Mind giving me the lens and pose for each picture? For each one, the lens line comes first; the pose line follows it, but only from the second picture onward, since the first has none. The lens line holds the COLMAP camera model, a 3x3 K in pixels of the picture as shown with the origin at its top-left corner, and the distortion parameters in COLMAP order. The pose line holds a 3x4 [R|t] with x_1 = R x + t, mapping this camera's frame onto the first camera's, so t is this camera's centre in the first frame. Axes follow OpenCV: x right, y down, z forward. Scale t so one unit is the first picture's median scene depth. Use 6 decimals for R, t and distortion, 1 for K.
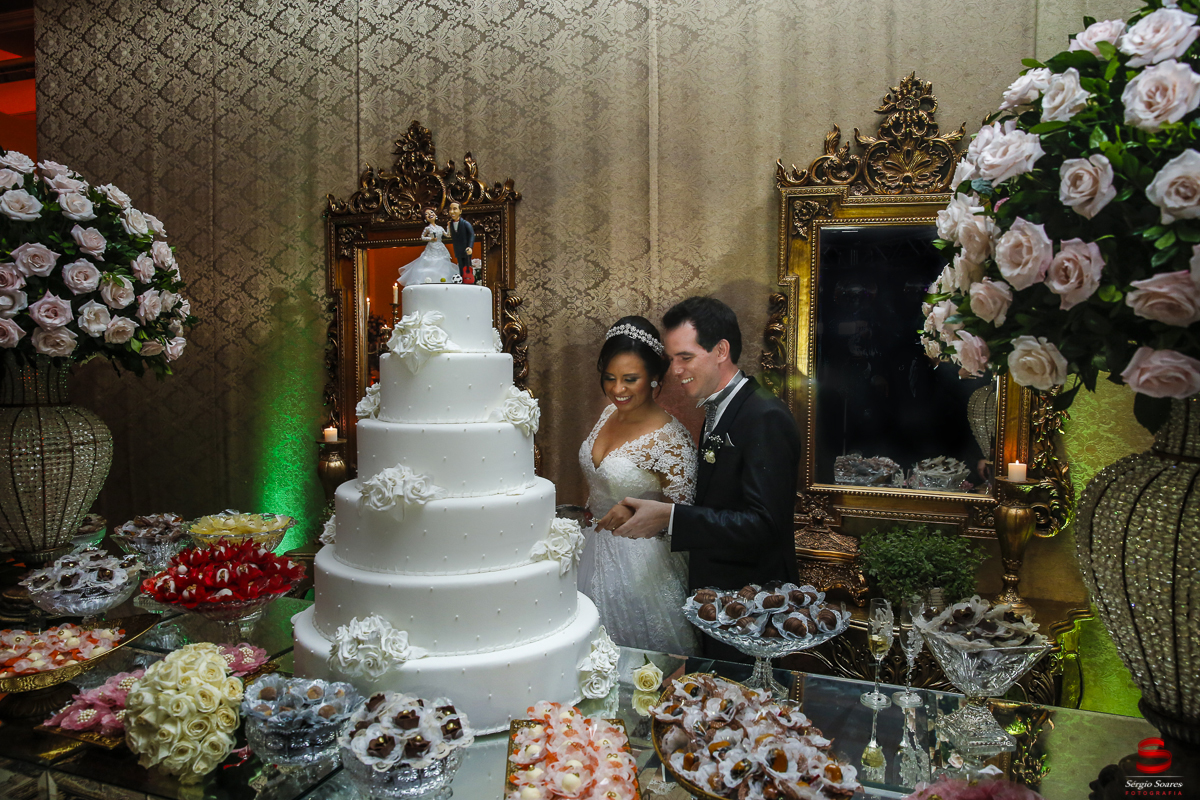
lens RADIAL K [[824.0, 0, 600.0], [0, 824.0, 400.0], [0, 0, 1]] dist [-0.112429, 0.093311]
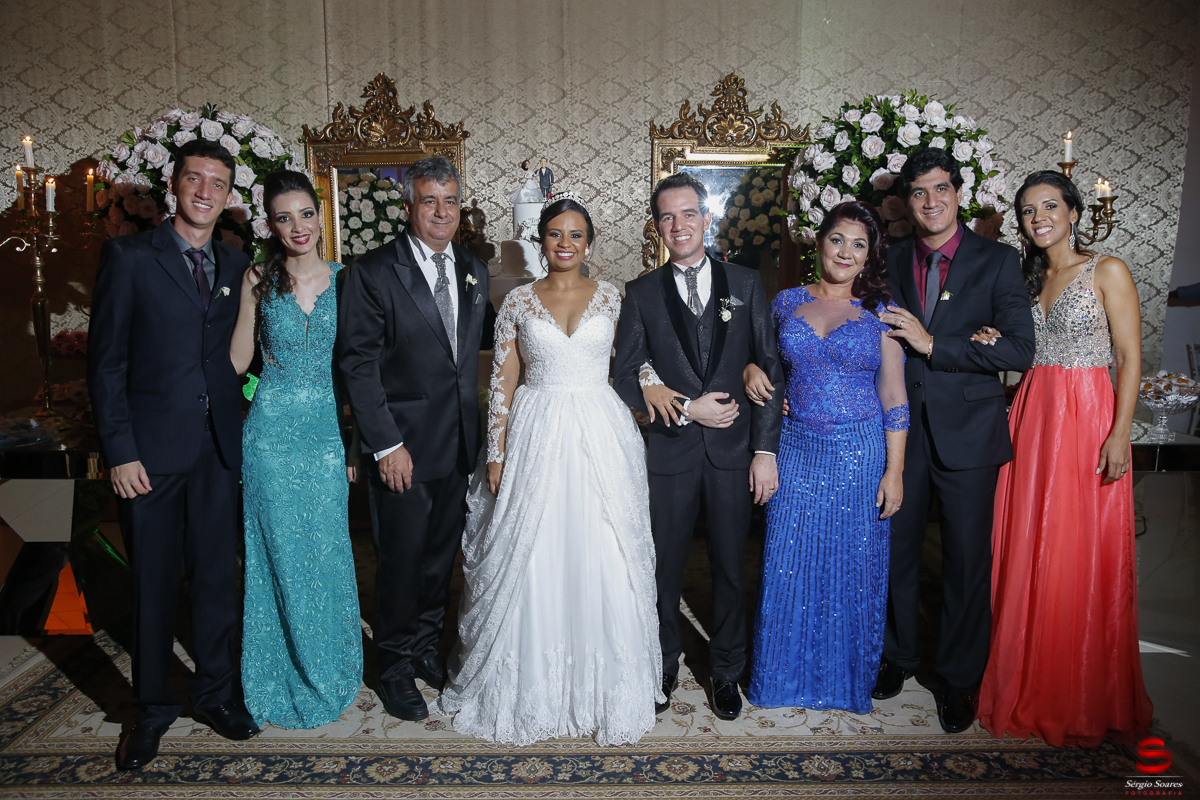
lens RADIAL K [[952.0, 0, 600.0], [0, 952.0, 400.0], [0, 0, 1]] dist [-0.072893, 0.099206]
pose [[0.935923, -0.061842, 0.346734, -0.580525], [0.032896, 0.995510, 0.088761, 0.081583], [-0.350666, -0.071667, 0.933754, -0.759643]]
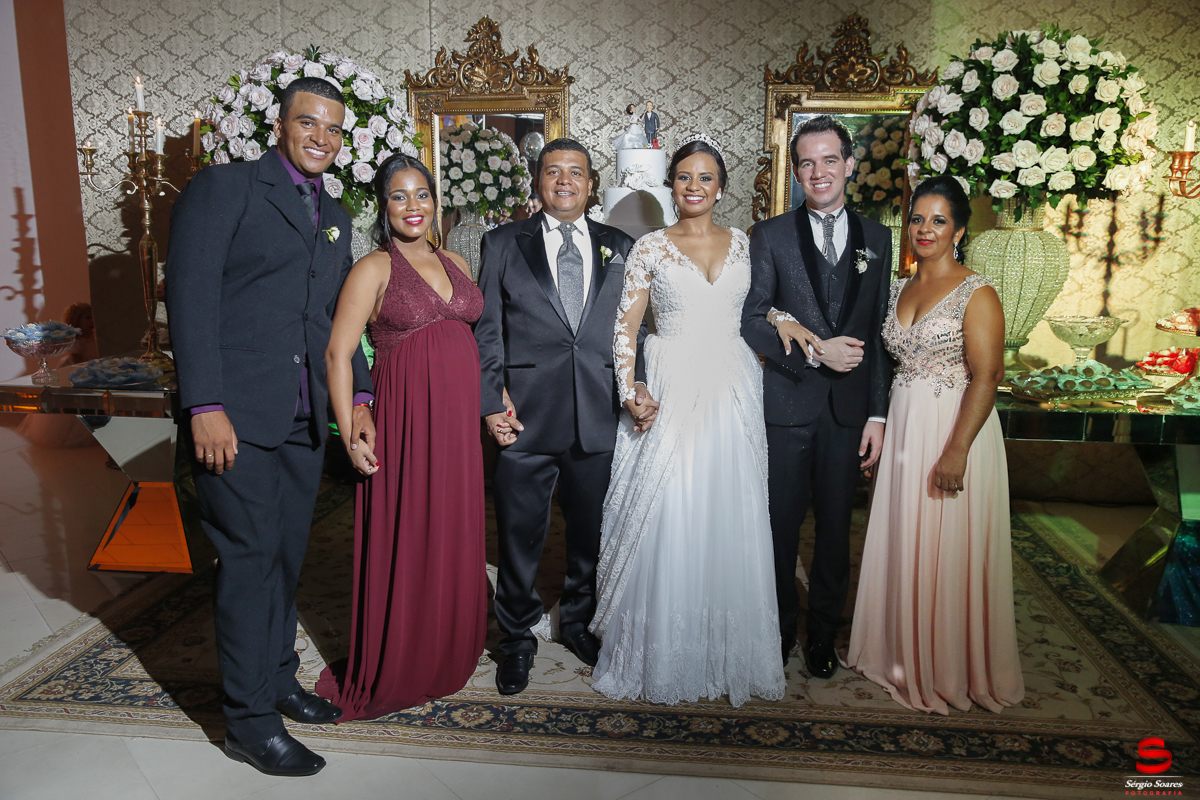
lens RADIAL K [[1000.3, 0, 597.3], [0, 1000.3, 403.2], [0, 0, 1]] dist [-0.061404, 0.104182]
pose [[0.969651, -0.043399, 0.240612, -0.580118], [0.015224, 0.992927, 0.117743, 0.105679], [-0.244020, -0.110507, 0.963453, -0.786441]]
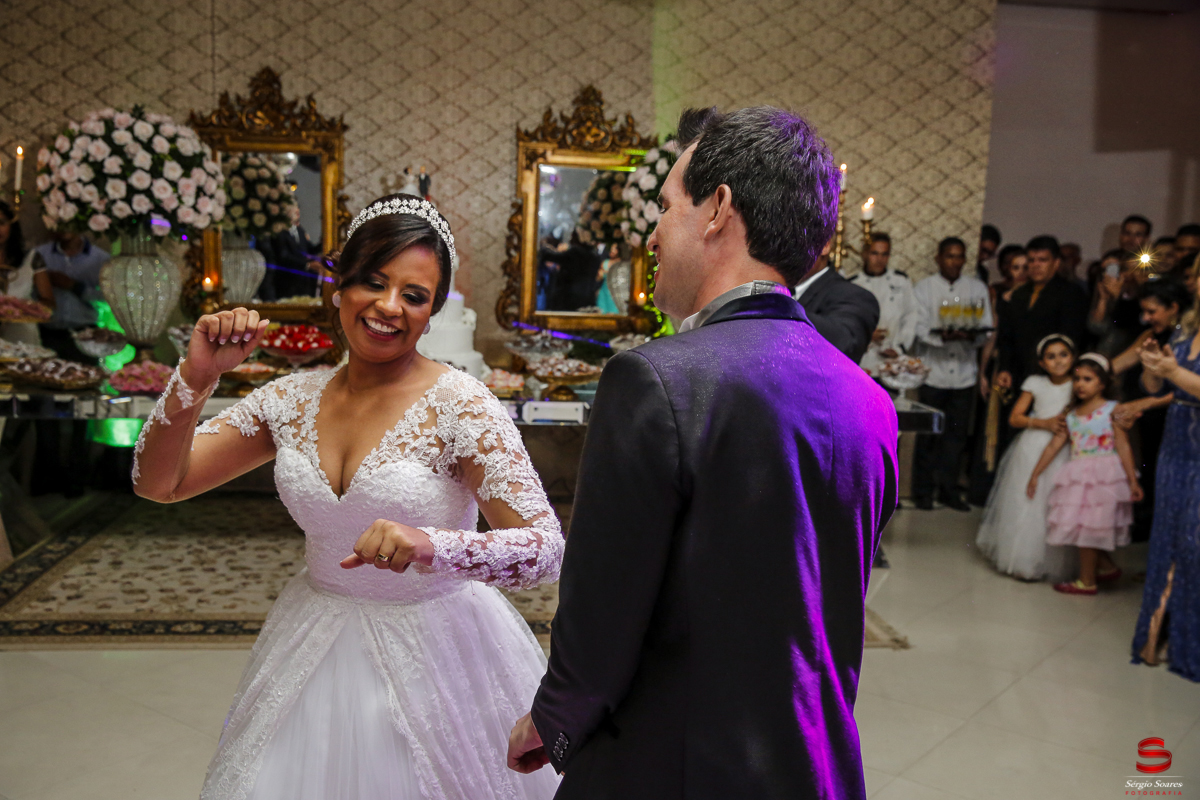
lens RADIAL K [[1253.1, 0, 600.0], [0, 1253.1, 400.0], [0, 0, 1]] dist [0.024654, 0.013122]
pose [[0.892204, -0.032639, 0.450452, -0.909434], [-0.002238, 0.997053, 0.076678, 0.091750], [-0.451627, -0.069421, 0.889502, -1.607406]]
